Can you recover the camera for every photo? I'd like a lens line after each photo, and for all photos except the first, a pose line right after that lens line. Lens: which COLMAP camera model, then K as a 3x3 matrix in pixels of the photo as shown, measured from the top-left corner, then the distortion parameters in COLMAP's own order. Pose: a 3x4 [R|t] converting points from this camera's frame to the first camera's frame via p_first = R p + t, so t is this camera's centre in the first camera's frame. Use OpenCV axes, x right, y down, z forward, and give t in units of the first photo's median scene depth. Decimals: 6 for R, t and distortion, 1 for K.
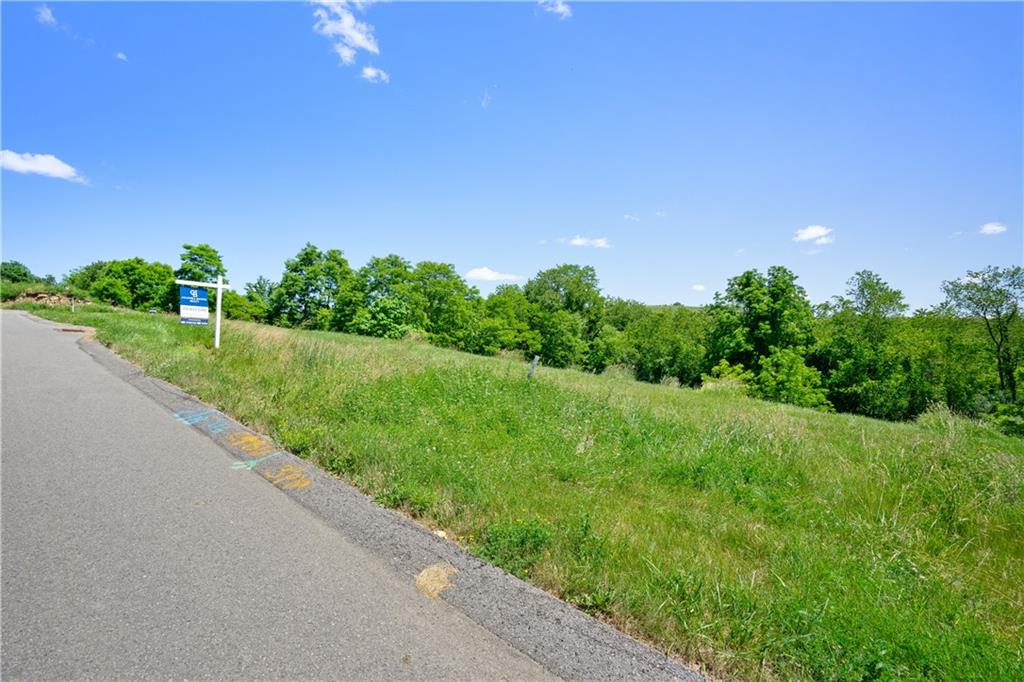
lens RADIAL K [[478.5, 0, 505.9], [0, 478.5, 335.2], [0, 0, 1]] dist [-0.043493, 0.012754]
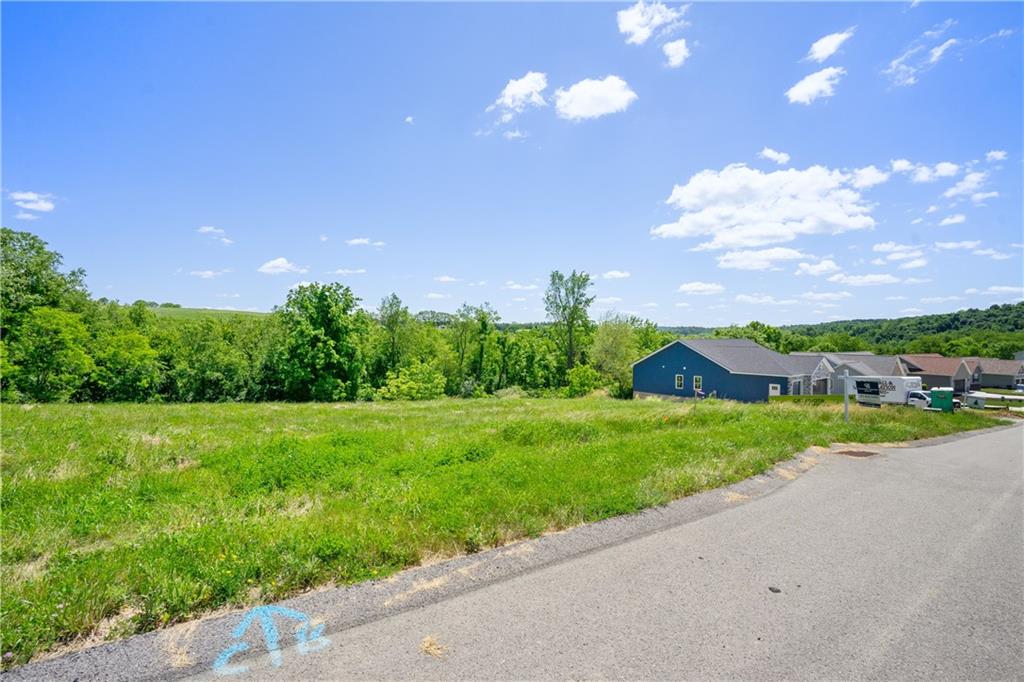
lens RADIAL K [[478.5, 0, 511.1], [0, 478.5, 318.8], [0, 0, 1]] dist [-0.043493, 0.012754]
pose [[0.228896, 0.019320, 0.973259, -0.396266], [-0.020350, 0.999680, -0.015058, -0.047488], [-0.973238, -0.016359, 0.229215, 0.303087]]
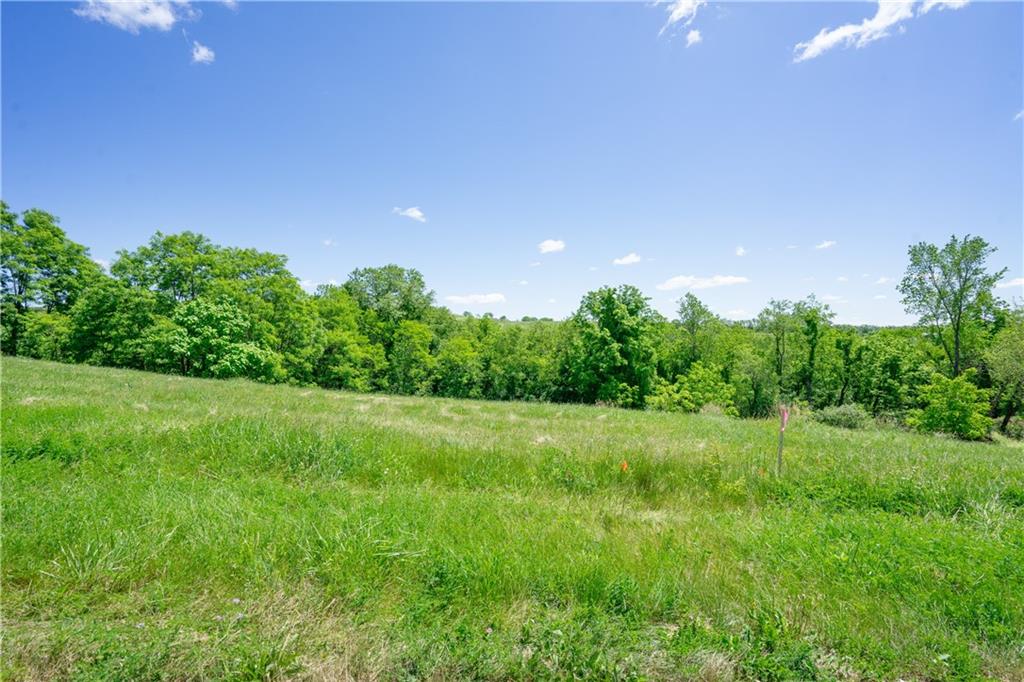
lens RADIAL K [[478.5, 0, 509.9], [0, 478.5, 332.5], [0, 0, 1]] dist [-0.043493, 0.012754]
pose [[0.814207, -0.000567, 0.580574, -0.263185], [0.002617, 0.999993, -0.002694, -0.030915], [-0.580569, 0.003713, 0.814203, 0.235711]]
